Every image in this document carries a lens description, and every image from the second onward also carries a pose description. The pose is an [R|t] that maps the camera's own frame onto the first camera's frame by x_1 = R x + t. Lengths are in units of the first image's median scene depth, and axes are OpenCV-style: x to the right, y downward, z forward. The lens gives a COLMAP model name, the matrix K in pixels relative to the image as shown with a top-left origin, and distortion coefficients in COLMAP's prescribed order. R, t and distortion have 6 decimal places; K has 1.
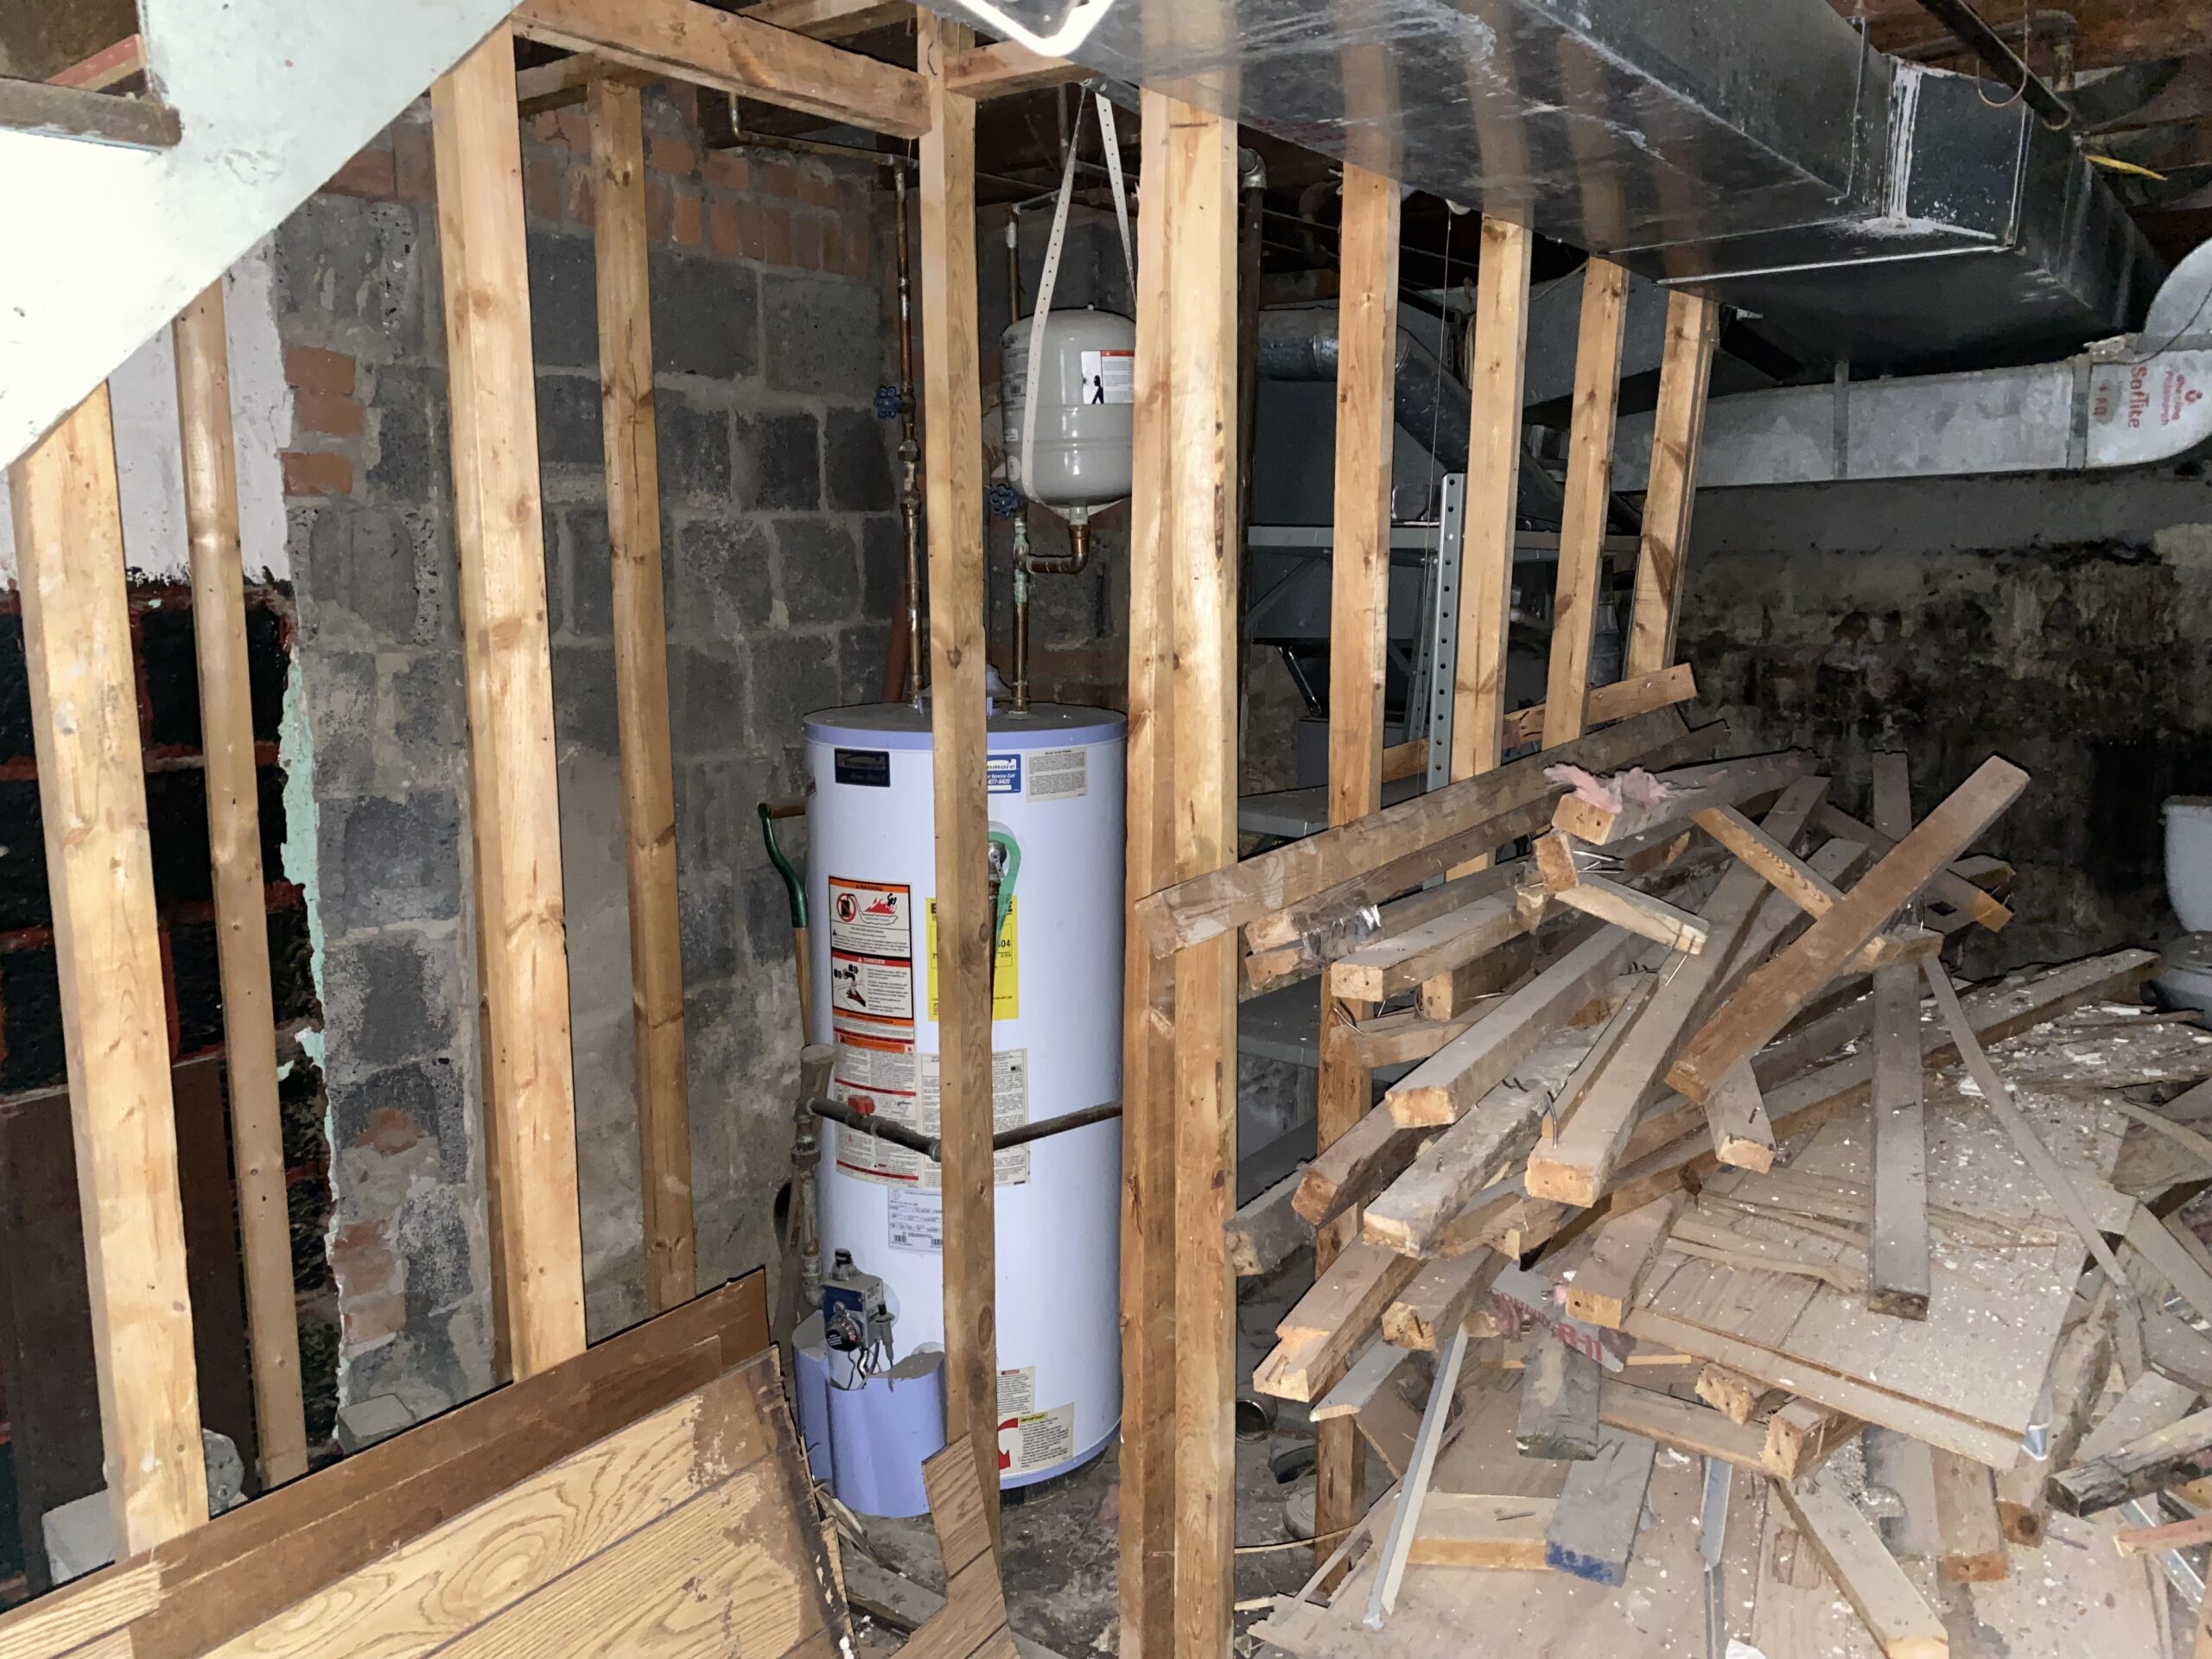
lens RADIAL K [[1675.5, 0, 1108.9], [0, 1675.5, 839.4], [0, 0, 1]] dist [0.082516, -0.065779]
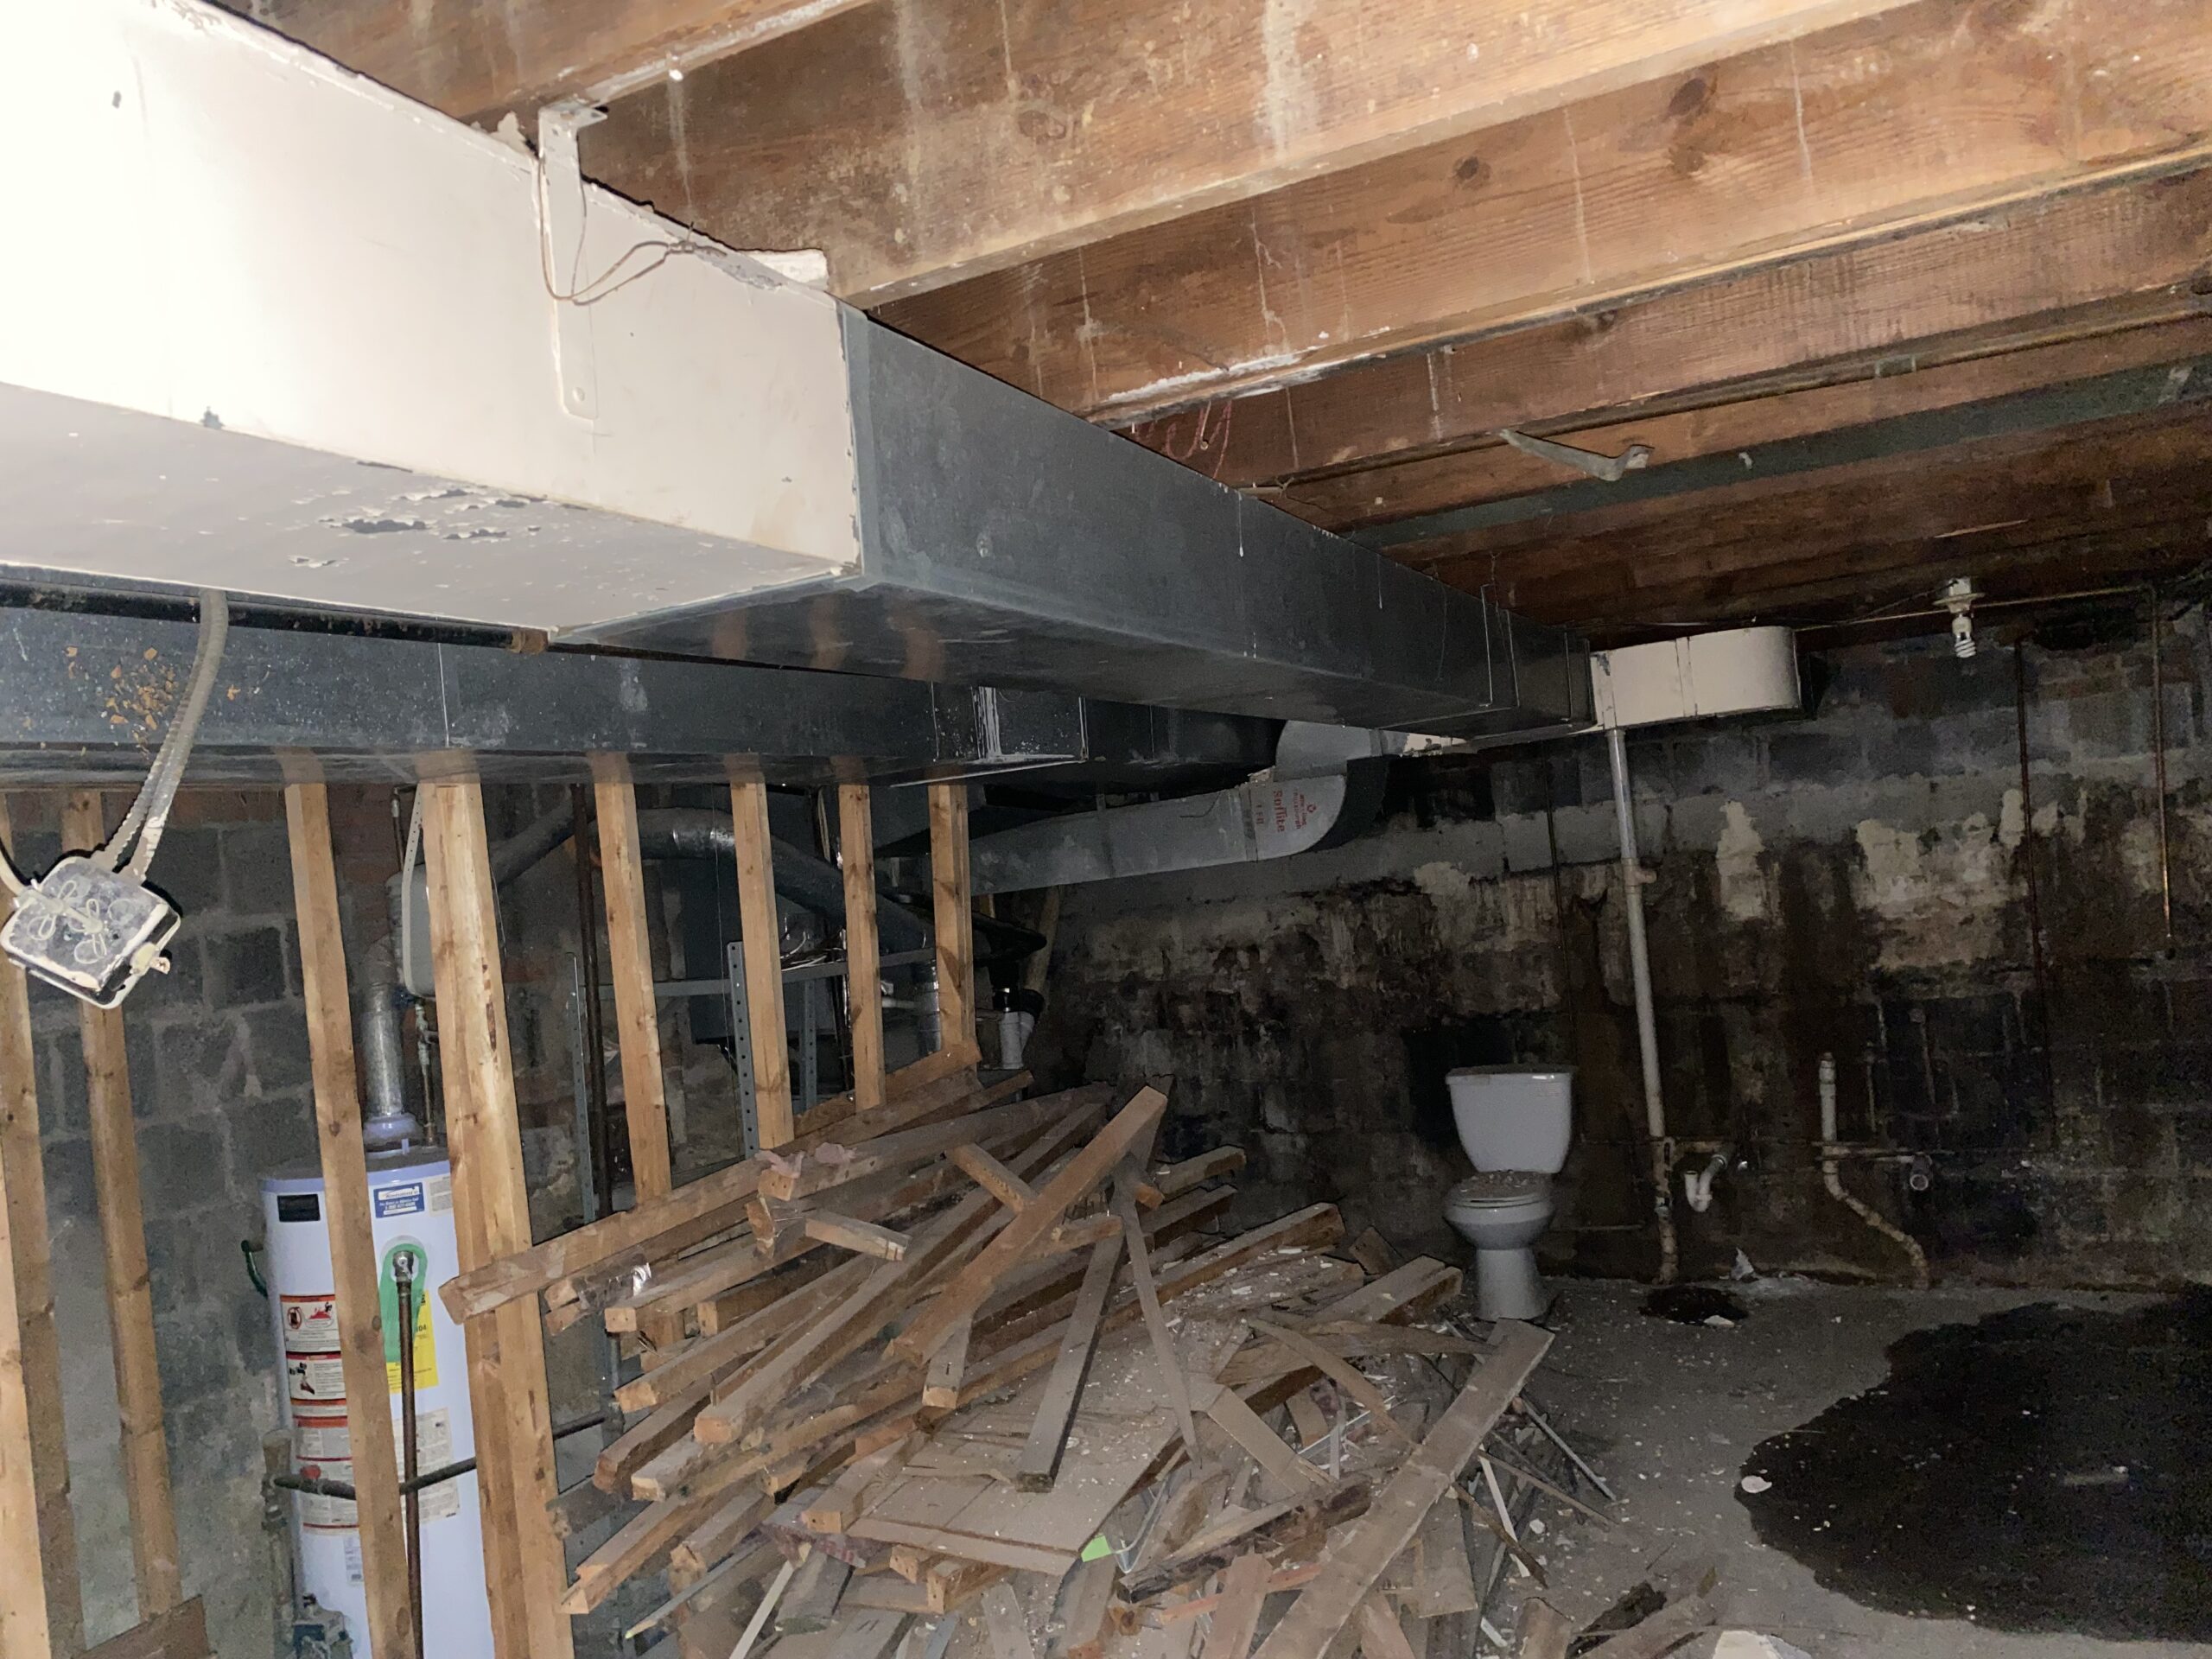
lens RADIAL K [[1723.6, 0, 1103.7], [0, 1723.6, 854.3], [0, 0, 1]] dist [0.063815, -0.081508]
pose [[0.977755, -0.100500, 0.184103, 0.242678], [0.131372, 0.977673, -0.164003, -0.006801], [-0.163511, 0.184541, 0.969128, -0.475230]]
